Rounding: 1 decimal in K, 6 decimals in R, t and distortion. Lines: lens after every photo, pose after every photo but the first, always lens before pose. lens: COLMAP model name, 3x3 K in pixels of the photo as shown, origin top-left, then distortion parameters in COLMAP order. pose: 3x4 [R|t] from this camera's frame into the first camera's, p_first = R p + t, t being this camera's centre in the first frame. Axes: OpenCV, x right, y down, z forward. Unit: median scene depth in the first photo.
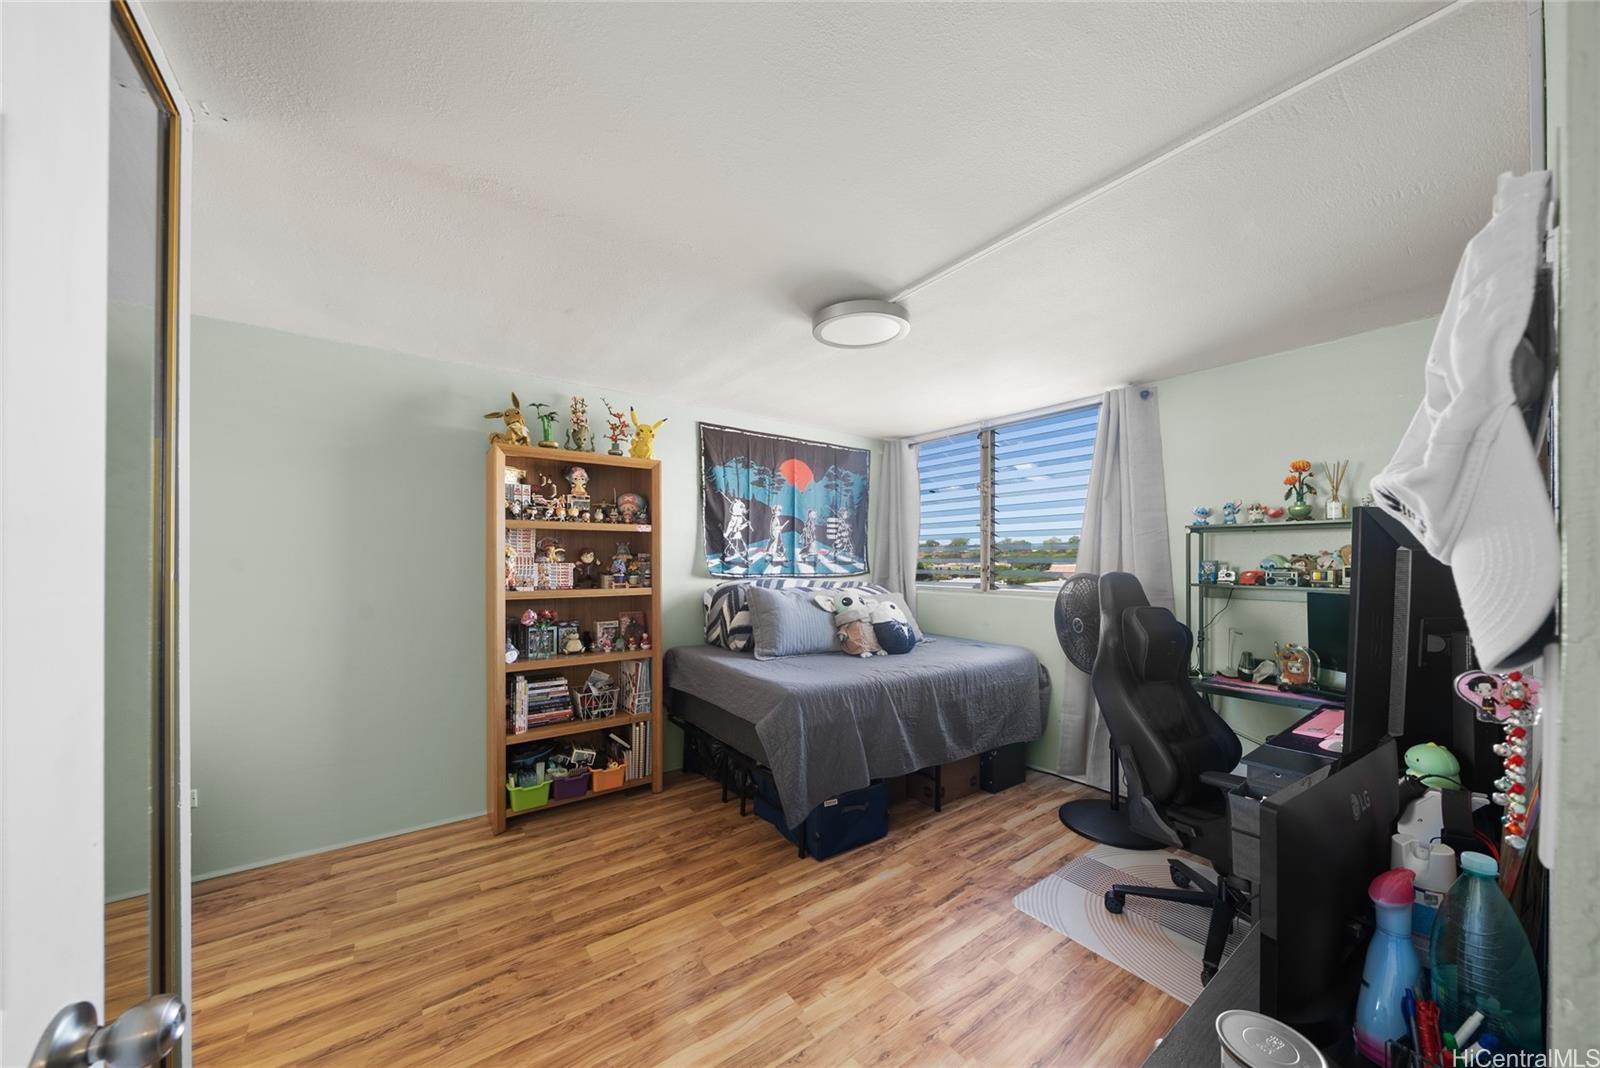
lens RADIAL K [[554.7, 0, 799.8], [0, 554.7, 541.9], [0, 0, 1]] dist [-0.000720, -0.000054]
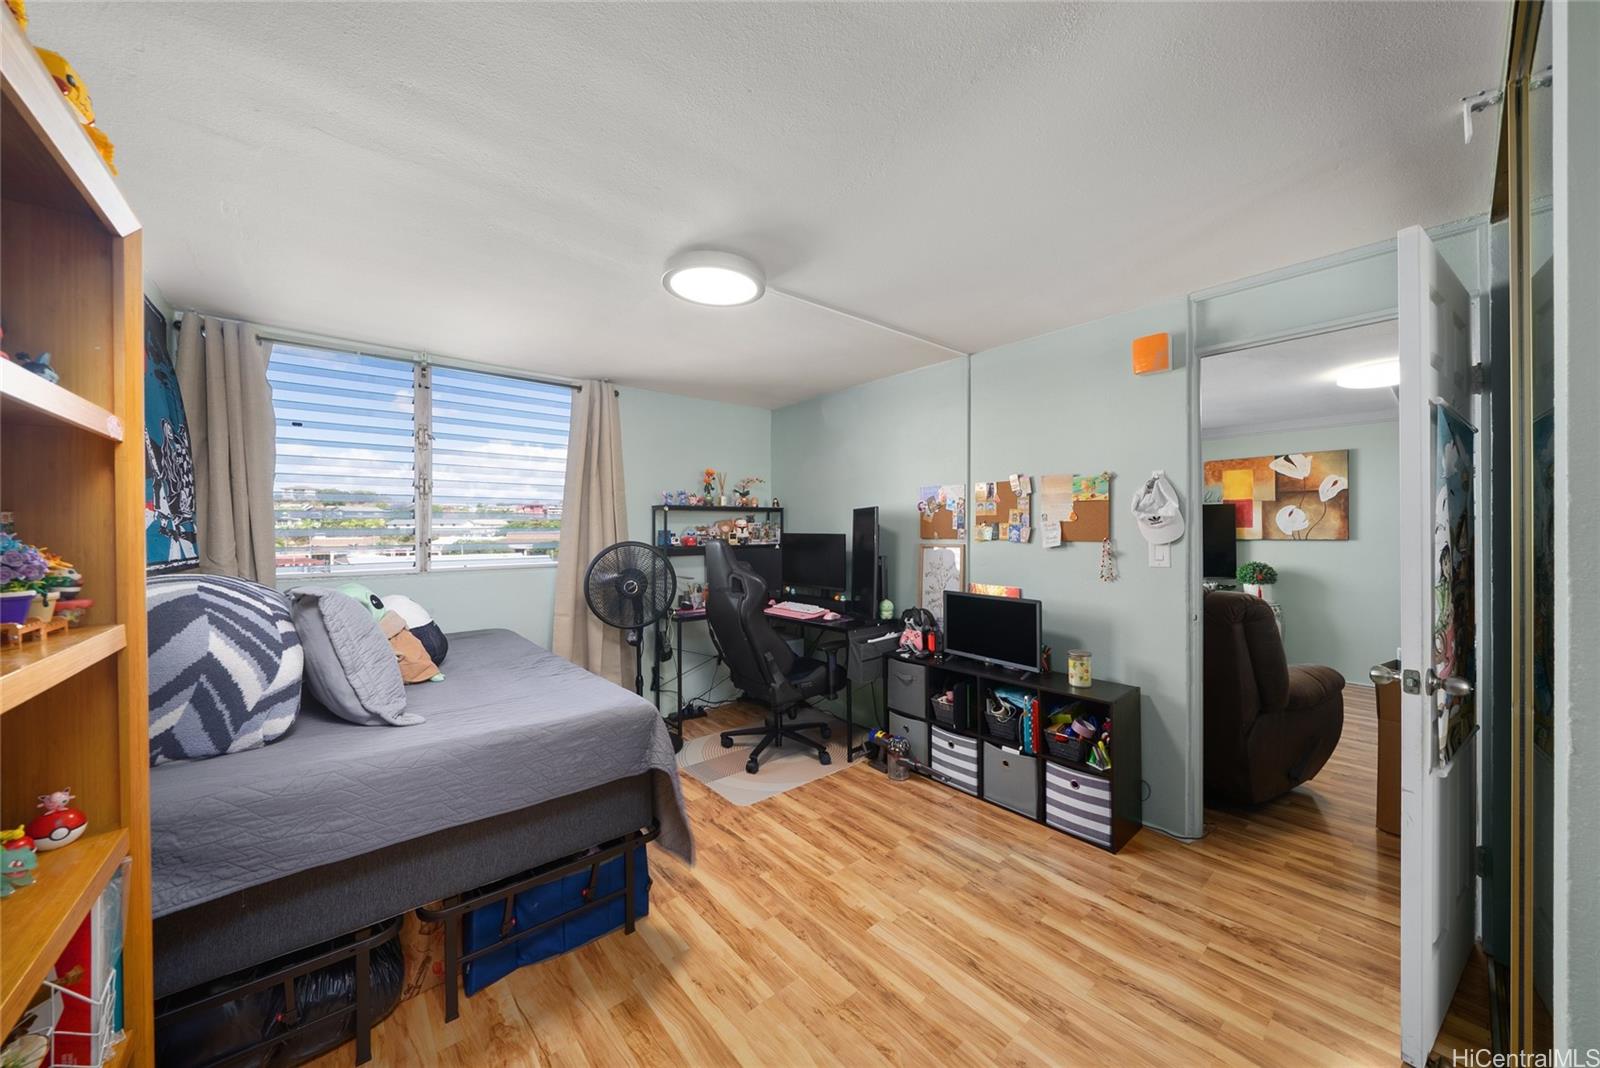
lens RADIAL K [[554.7, 0, 799.8], [0, 554.7, 541.9], [0, 0, 1]] dist [-0.000720, -0.000054]
pose [[-0.062120, -0.018258, 0.997902, -0.735995], [-0.031697, 0.999364, 0.016312, 0.029892], [-0.997565, -0.030617, -0.062659, 0.831484]]
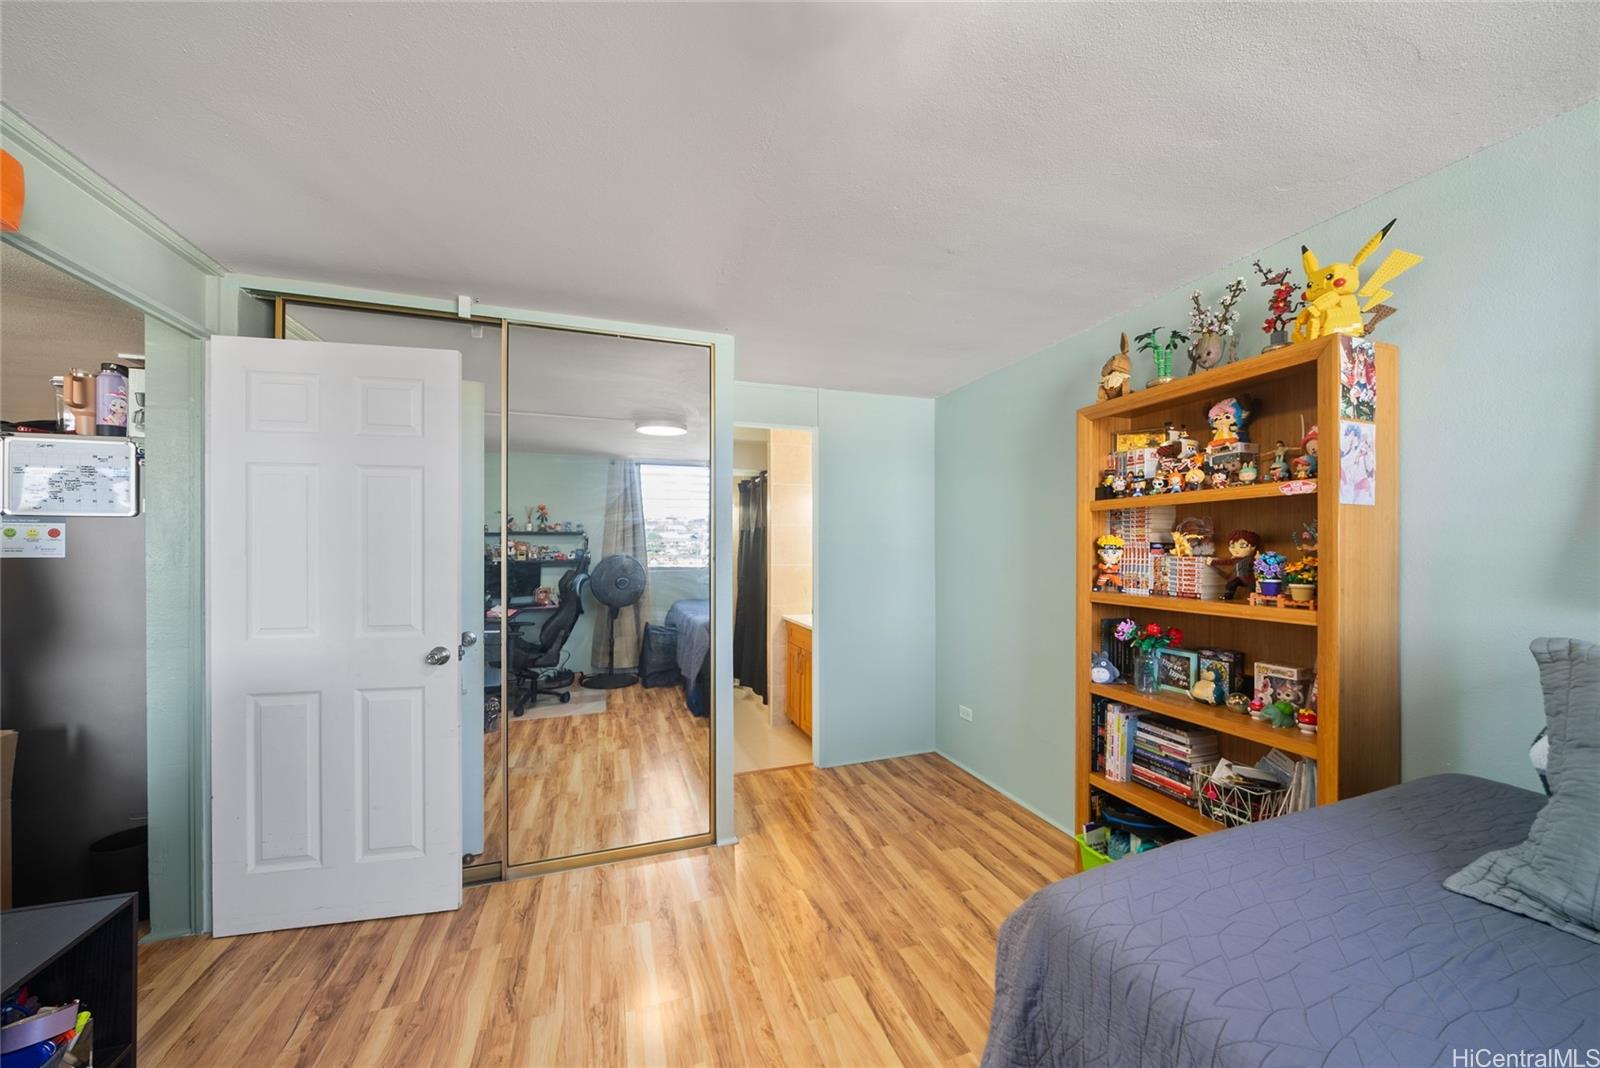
lens RADIAL K [[554.7, 0, 799.8], [0, 554.7, 541.9], [0, 0, 1]] dist [-0.000720, -0.000054]
pose [[-0.296862, -0.017087, -0.954768, 0.397614], [0.030147, 0.999174, -0.027255, 0.030221], [0.954445, -0.036875, -0.296101, 0.927918]]
